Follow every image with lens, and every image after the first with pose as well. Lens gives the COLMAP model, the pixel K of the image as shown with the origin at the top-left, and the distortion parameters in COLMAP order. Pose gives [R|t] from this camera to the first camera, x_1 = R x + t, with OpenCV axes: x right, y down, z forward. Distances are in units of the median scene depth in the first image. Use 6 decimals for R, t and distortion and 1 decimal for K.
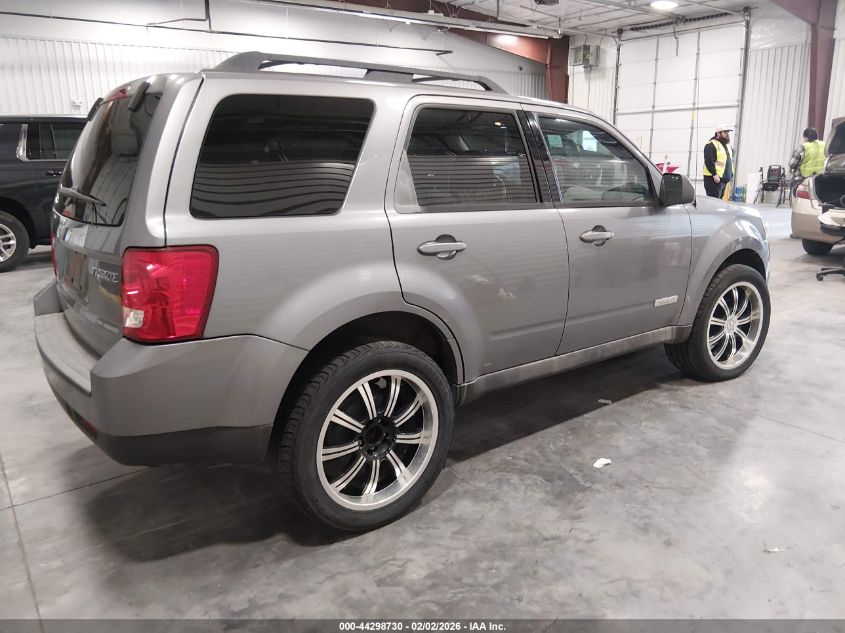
lens RADIAL K [[673.8, 0, 430.9], [0, 673.8, 319.4], [0, 0, 1]] dist [-0.000472, -0.007849]
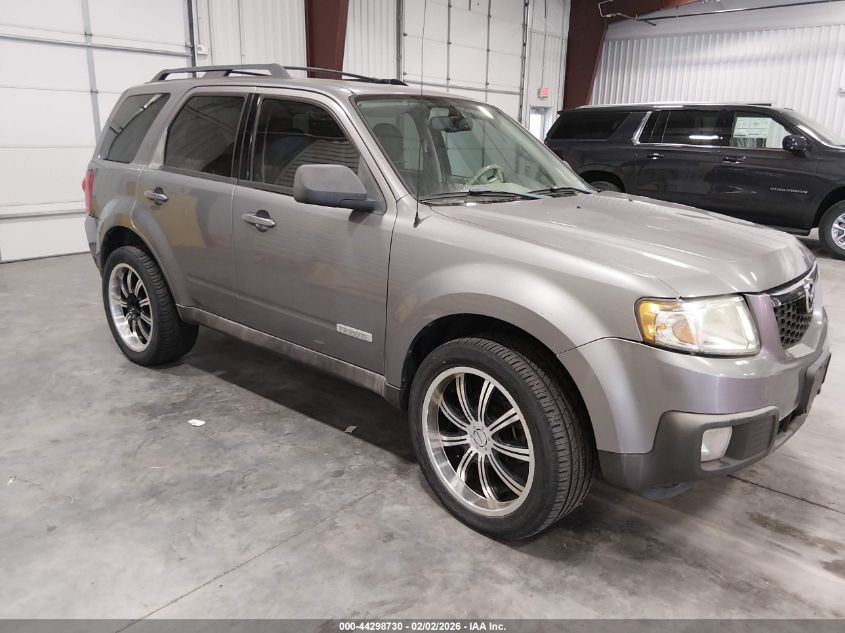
lens RADIAL K [[673.8, 0, 430.9], [0, 673.8, 319.4], [0, 0, 1]] dist [-0.000472, -0.007849]
pose [[0.180780, 0.277930, -0.943437, 1.128525], [-0.264270, 0.937692, 0.225598, -0.247716], [0.947354, 0.208539, 0.242965, 0.924506]]
